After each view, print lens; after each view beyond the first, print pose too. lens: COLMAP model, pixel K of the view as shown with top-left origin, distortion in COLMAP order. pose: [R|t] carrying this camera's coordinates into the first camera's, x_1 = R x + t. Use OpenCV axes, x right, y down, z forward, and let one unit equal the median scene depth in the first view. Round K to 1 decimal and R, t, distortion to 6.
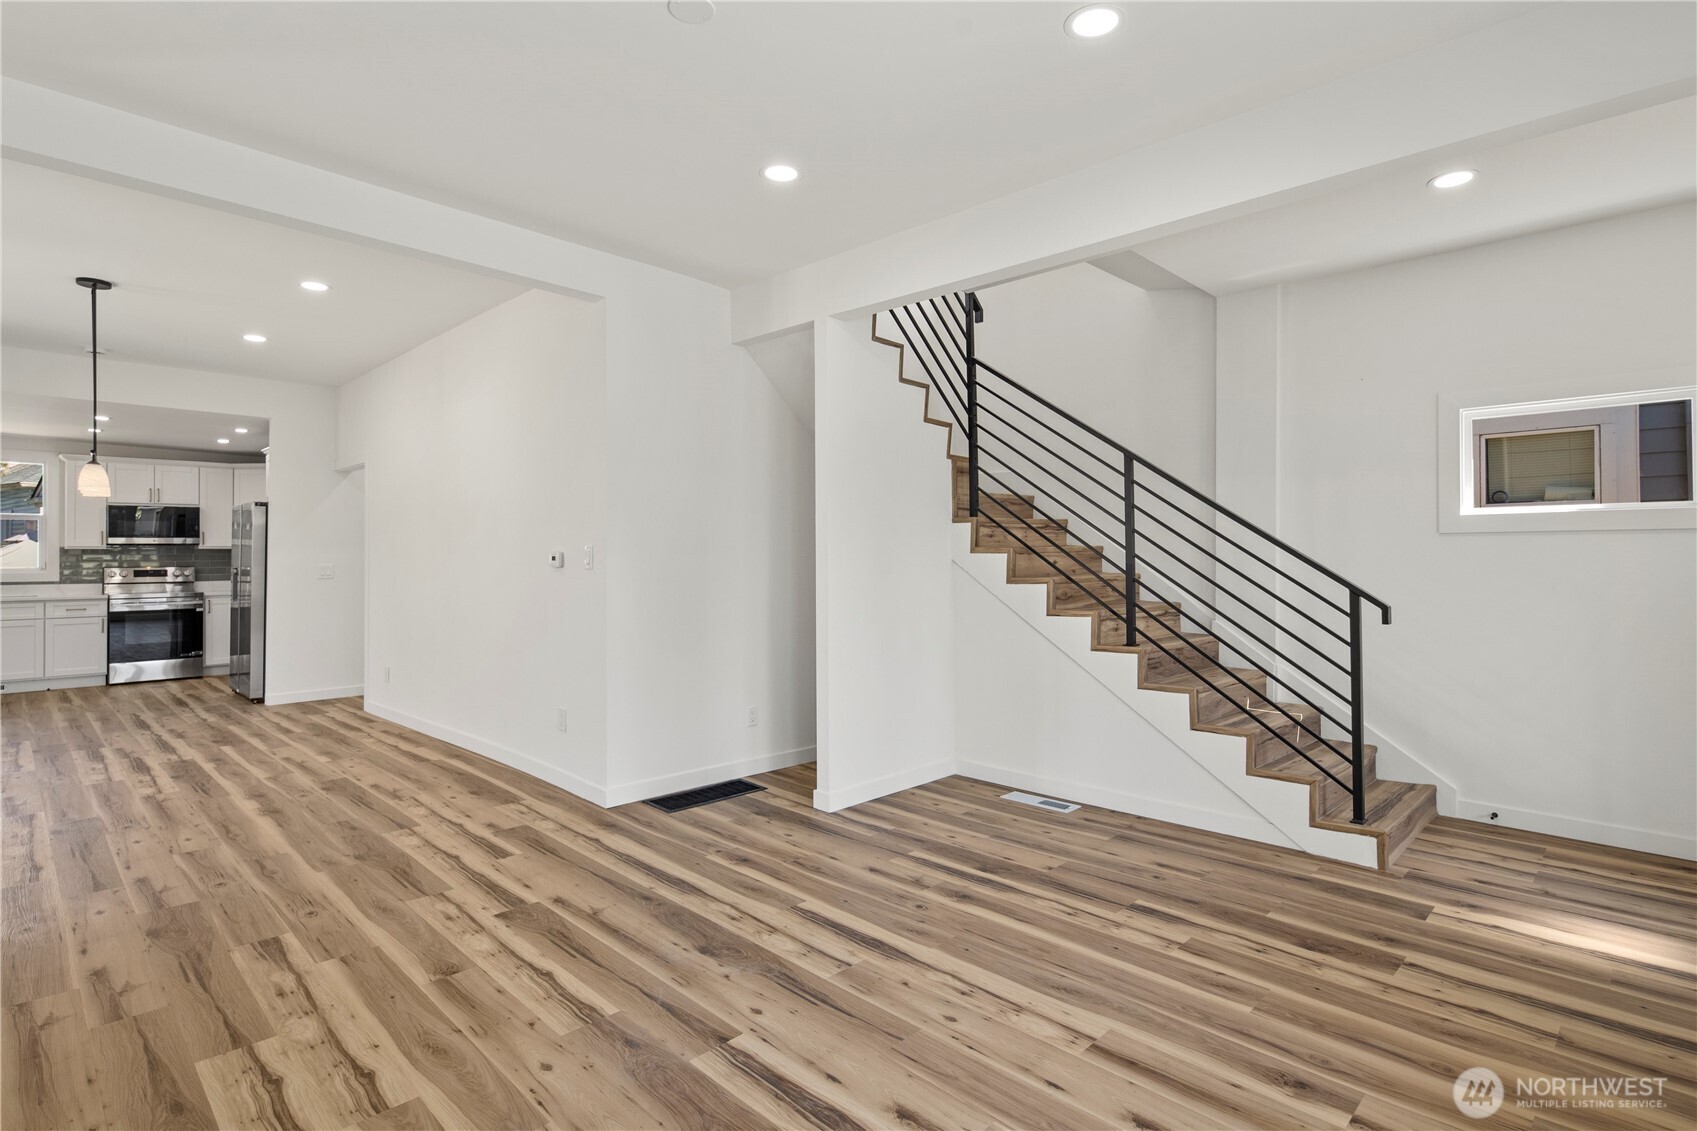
lens RADIAL K [[861.4, 0, 861.9], [0, 861.4, 556.9], [0, 0, 1]] dist [0.002521, -0.001679]
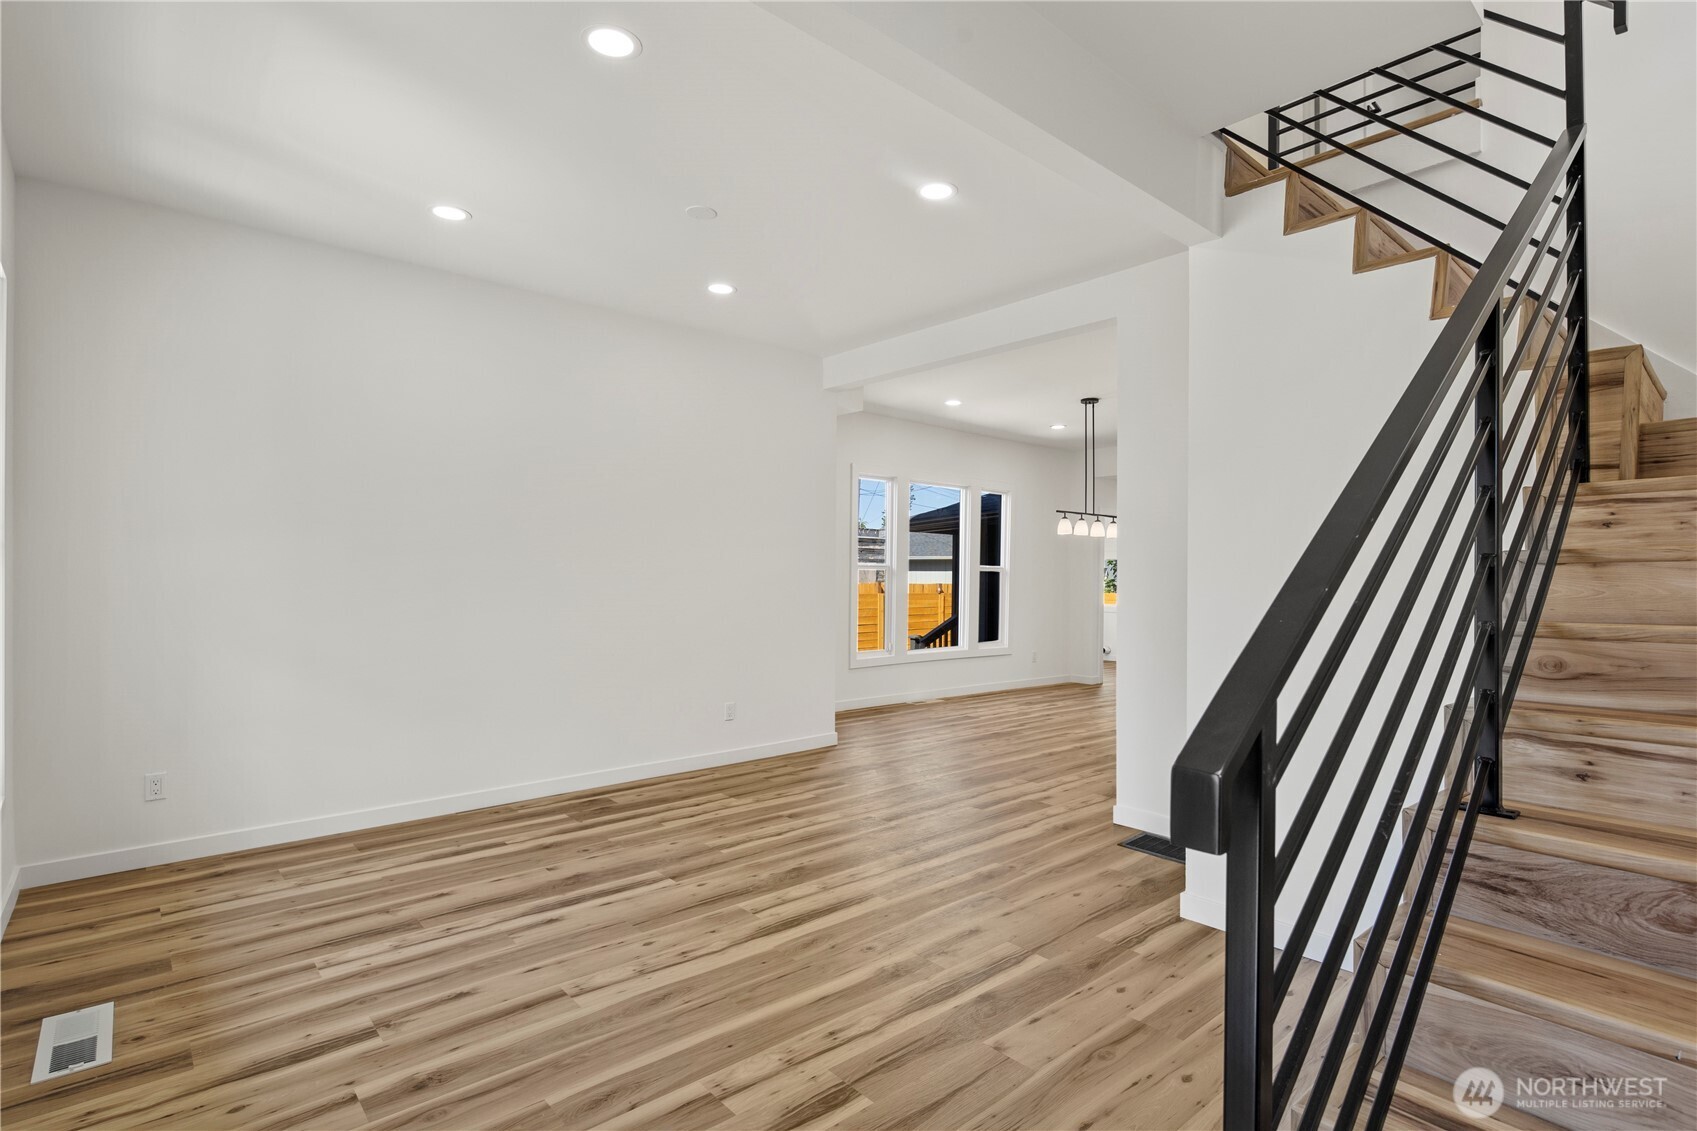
lens RADIAL K [[827.2, 0, 848.5], [0, 827.2, 565.5], [0, 0, 1]] dist [0.001303, -0.000151]
pose [[-0.090174, -0.016580, -0.995788, 0.894110], [-0.009150, 0.999833, -0.015819, 0.009768], [0.995884, 0.007685, -0.090311, 0.984552]]
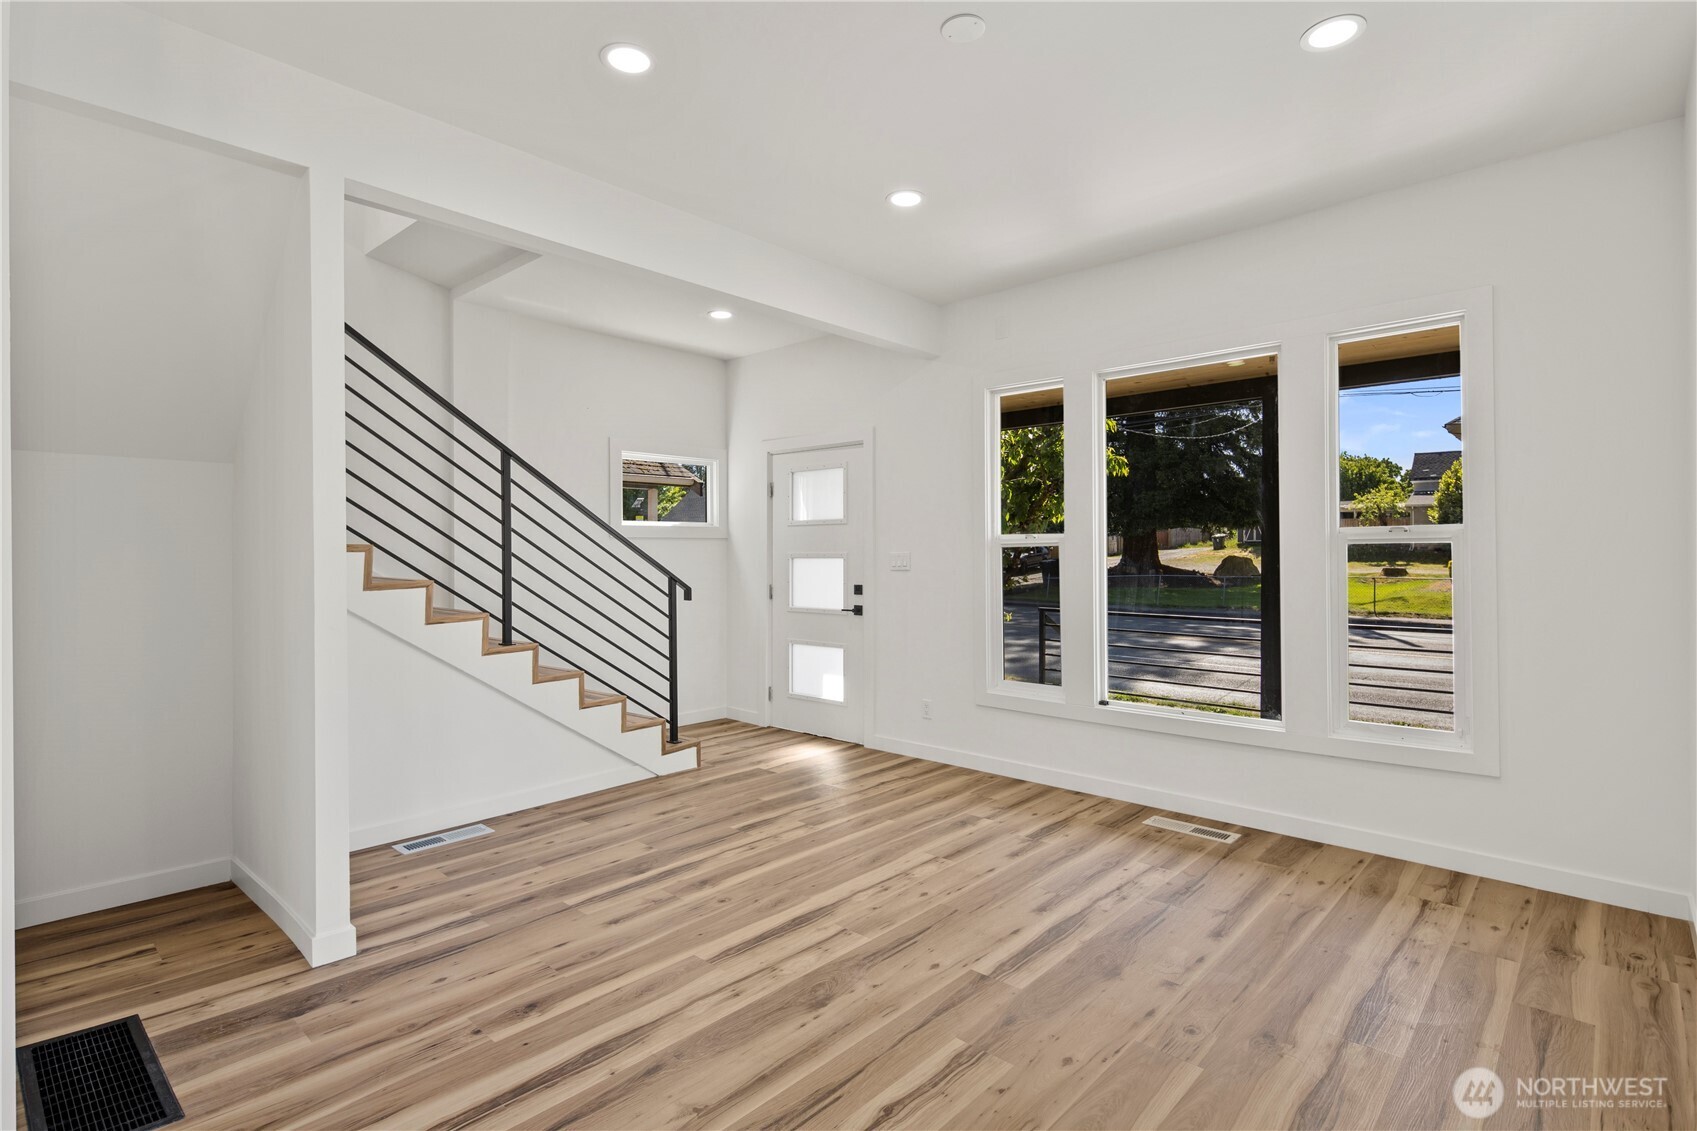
lens RADIAL K [[827.2, 0, 848.5], [0, 827.2, 565.5], [0, 0, 1]] dist [0.001303, -0.000151]
pose [[-0.037001, -0.017572, 0.999161, -0.843631], [0.005055, 0.999829, 0.017771, -0.004693], [-0.999302, 0.005709, -0.036906, 0.826890]]
